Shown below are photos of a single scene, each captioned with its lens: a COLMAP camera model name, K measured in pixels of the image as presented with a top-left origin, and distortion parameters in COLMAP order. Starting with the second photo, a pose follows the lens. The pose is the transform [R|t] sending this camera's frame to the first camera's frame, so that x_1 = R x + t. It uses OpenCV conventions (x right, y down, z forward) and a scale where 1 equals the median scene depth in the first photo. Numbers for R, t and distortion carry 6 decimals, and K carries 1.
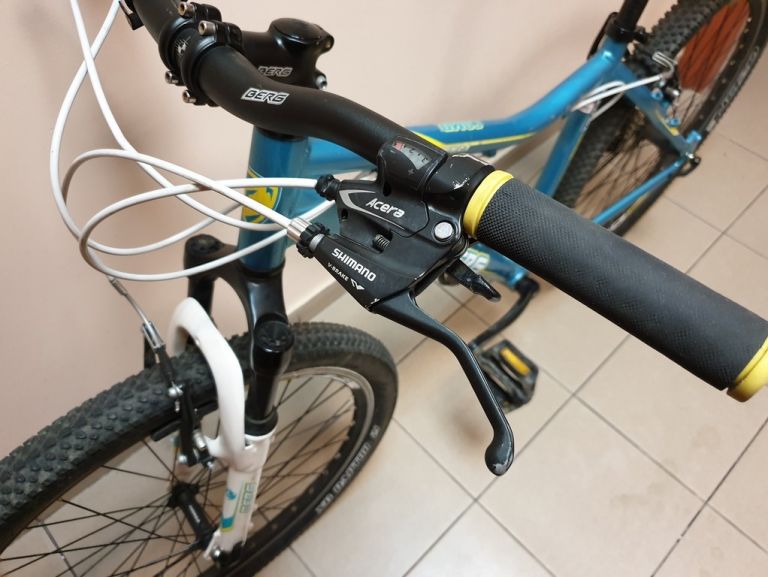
lens RADIAL K [[606.8, 0, 384.0], [0, 606.8, 288.5], [0, 0, 1]] dist [0.003419, -0.005290]
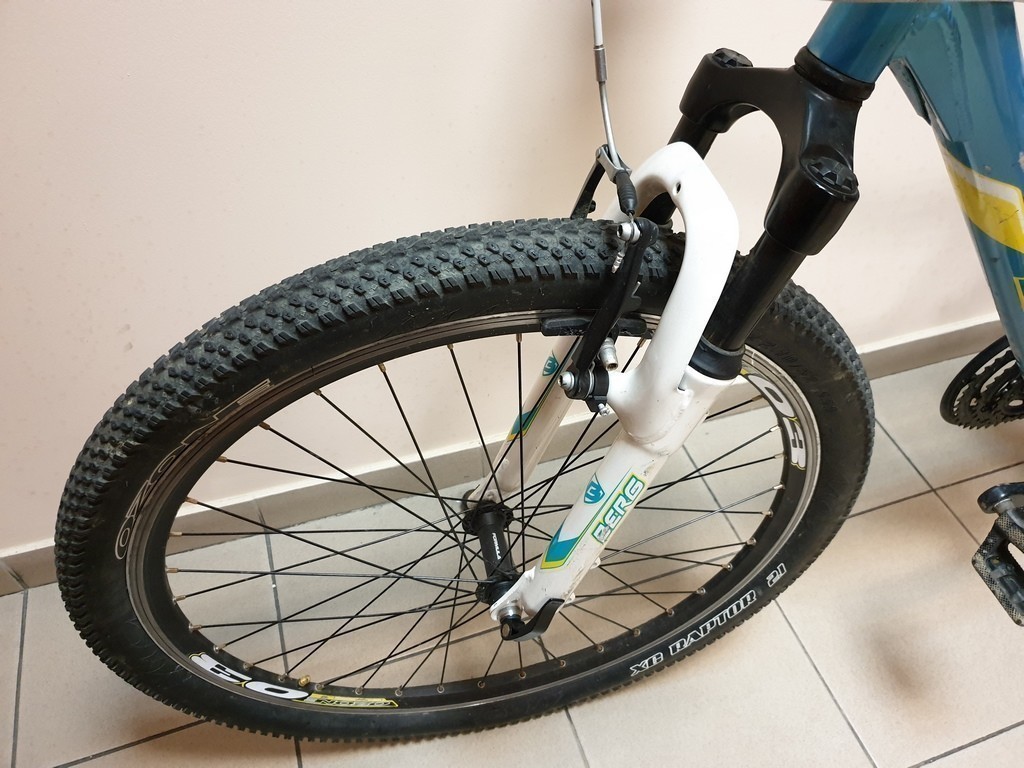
lens RADIAL K [[809.1, 0, 512.0], [0, 809.1, 384.0], [0, 0, 1]] dist [0.003419, -0.005290]
pose [[0.901434, 0.327962, -0.282591, -0.130126], [-0.365375, 0.926472, -0.090283, 0.335774], [0.232203, 0.184636, 0.954982, 0.167812]]
